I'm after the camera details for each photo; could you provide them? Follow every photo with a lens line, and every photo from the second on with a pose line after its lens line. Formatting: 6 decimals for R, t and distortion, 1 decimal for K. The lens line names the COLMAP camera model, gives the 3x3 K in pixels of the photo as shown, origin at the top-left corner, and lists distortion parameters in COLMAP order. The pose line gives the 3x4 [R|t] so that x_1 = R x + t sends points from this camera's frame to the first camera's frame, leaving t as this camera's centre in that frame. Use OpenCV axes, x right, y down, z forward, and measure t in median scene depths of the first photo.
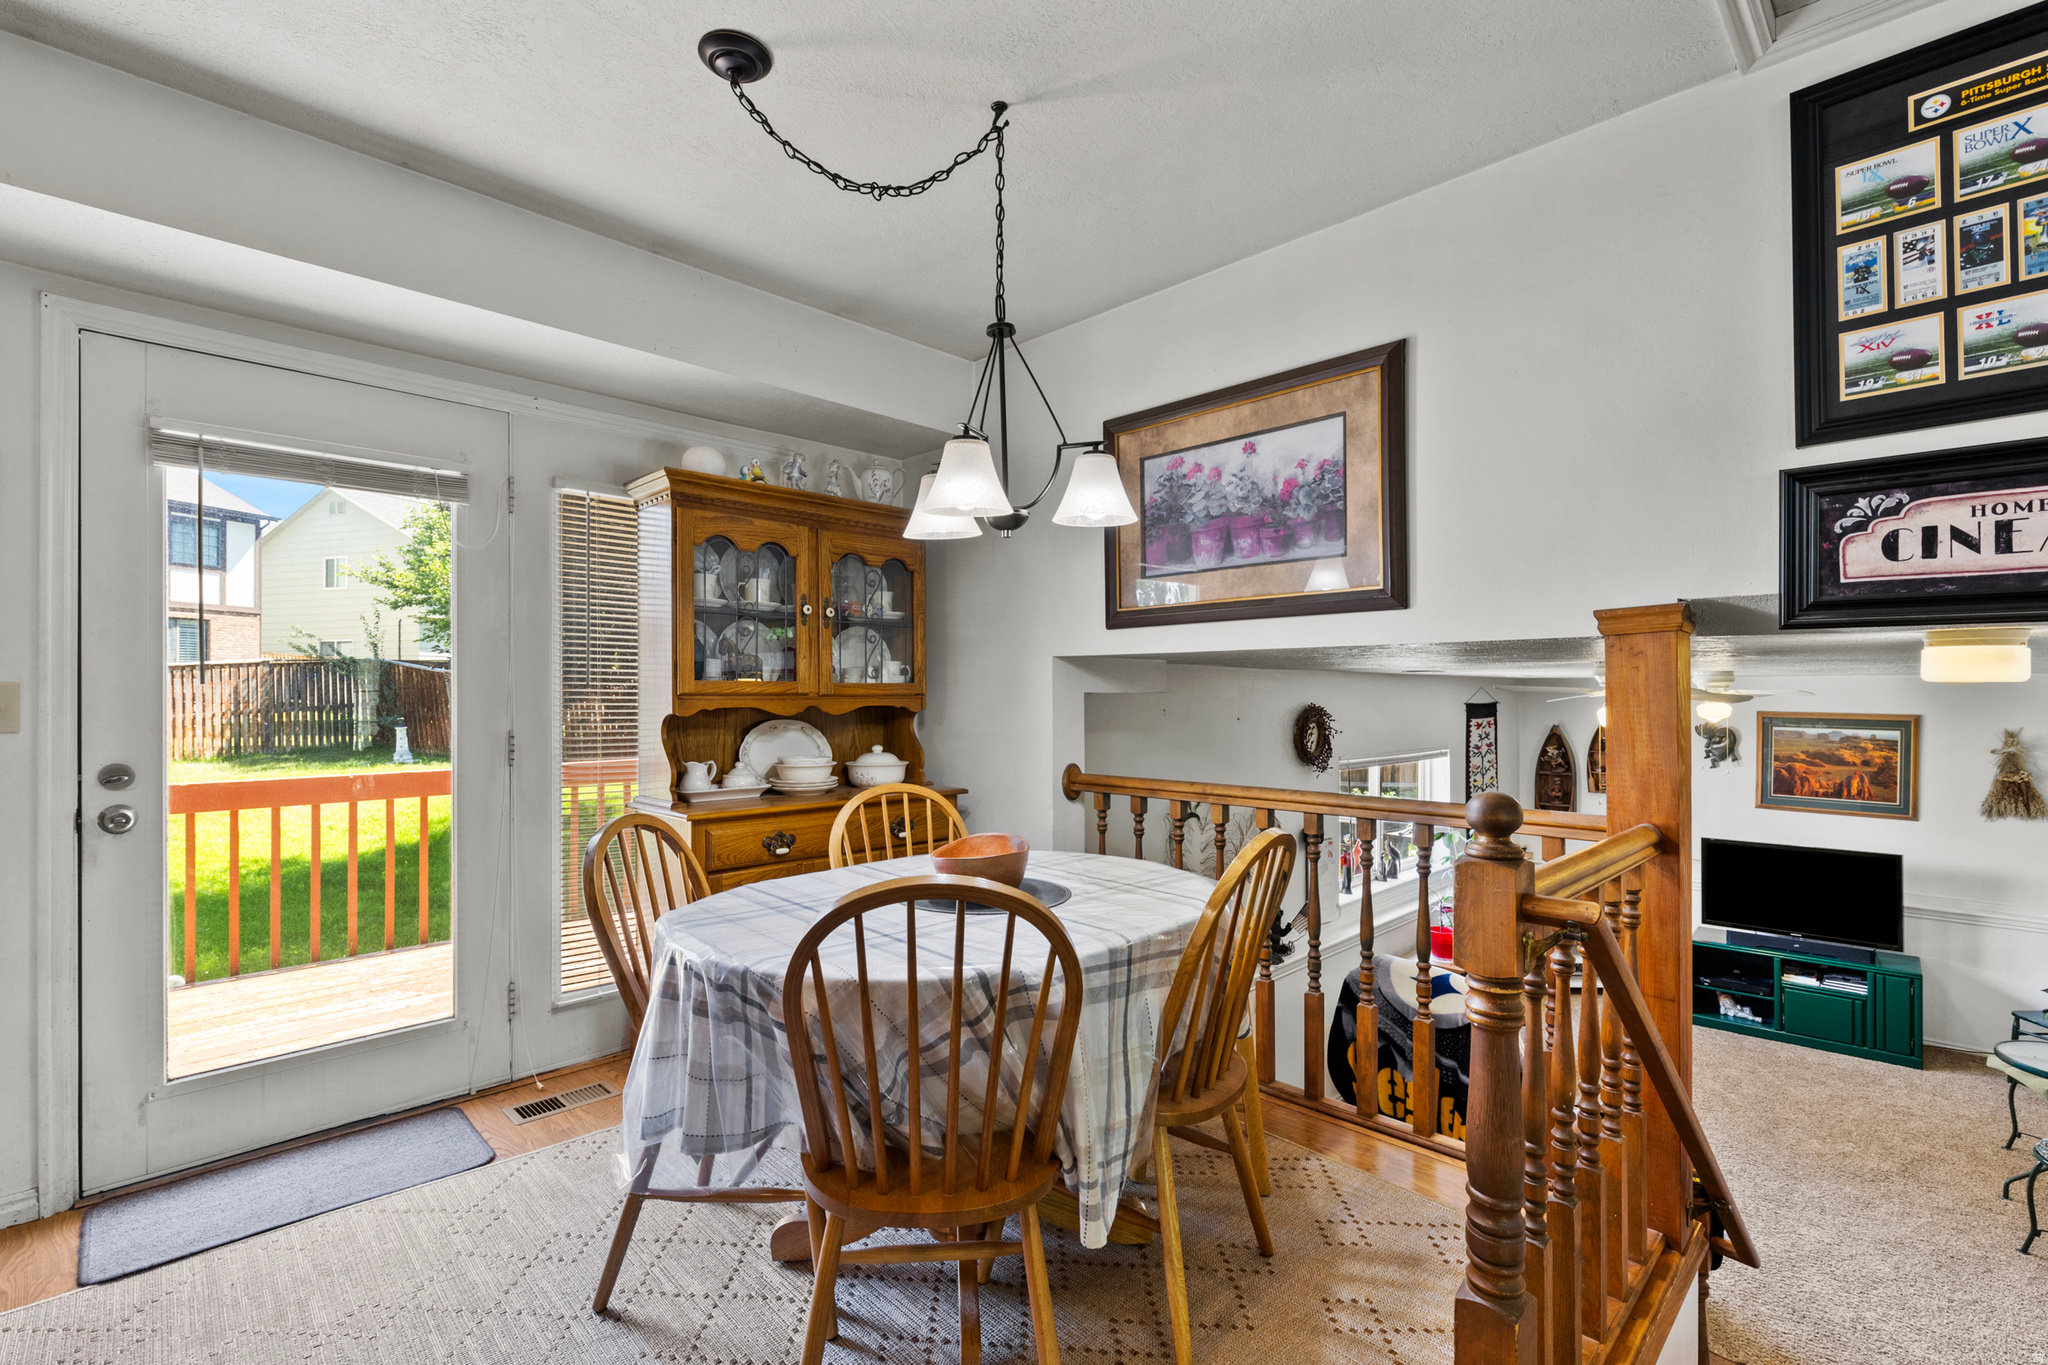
lens RADIAL K [[917.2, 0, 1012.0], [0, 917.2, 685.9], [0, 0, 1]] dist [0.001050, -0.000139]
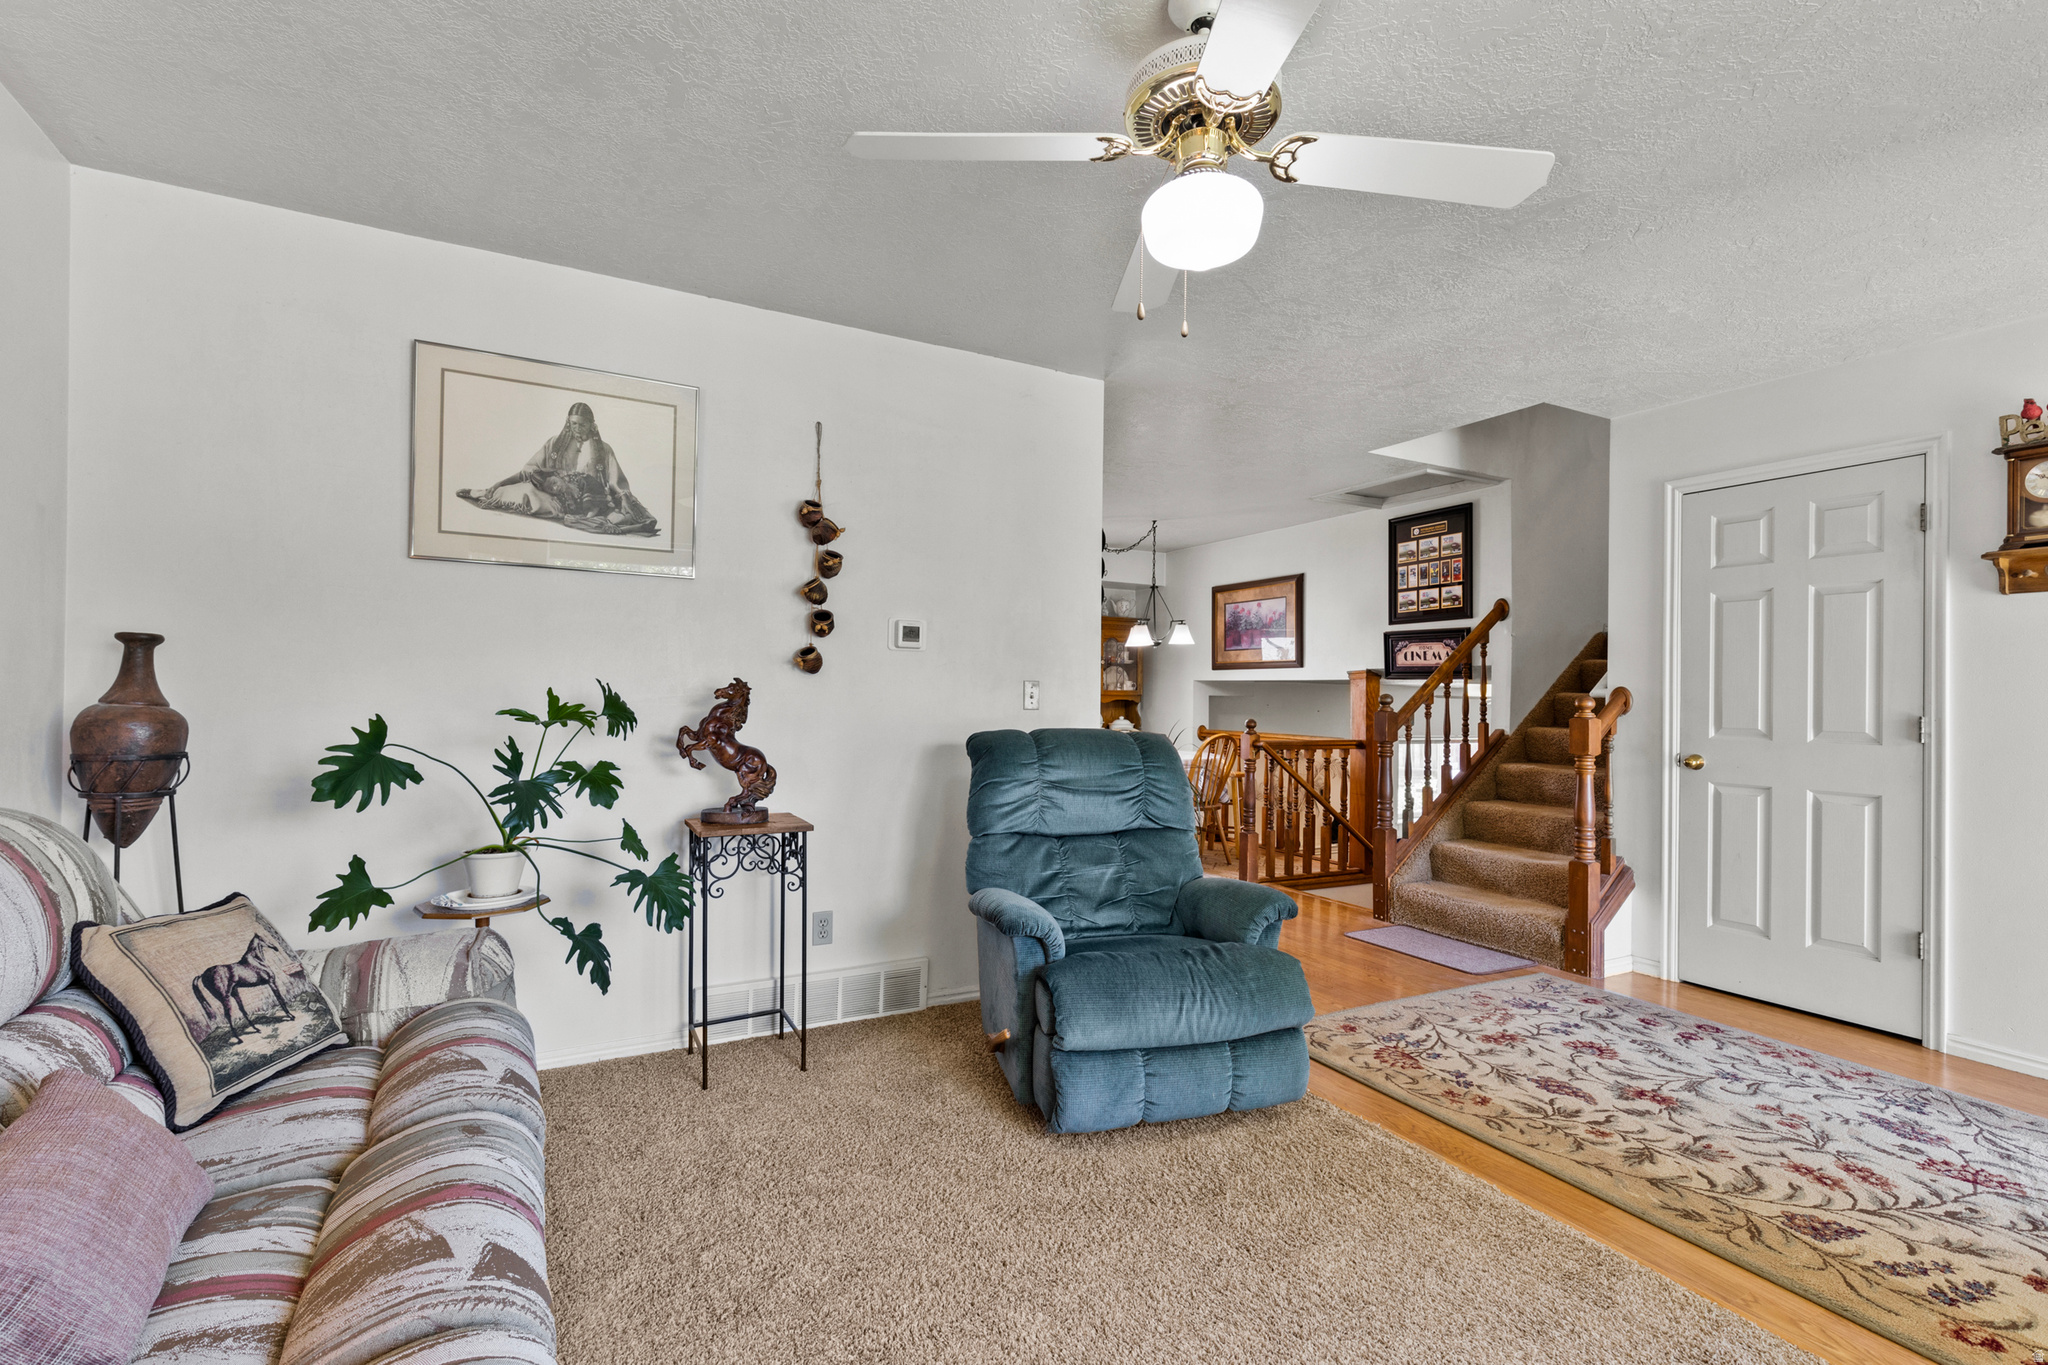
lens RADIAL K [[917.2, 0, 1012.0], [0, 917.2, 685.9], [0, 0, 1]] dist [0.001050, -0.000139]
pose [[0.957544, 0.014960, -0.287897, 0.380530], [-0.015798, 0.999875, -0.000586, -0.010906], [0.287853, 0.005109, 0.957661, -1.957938]]
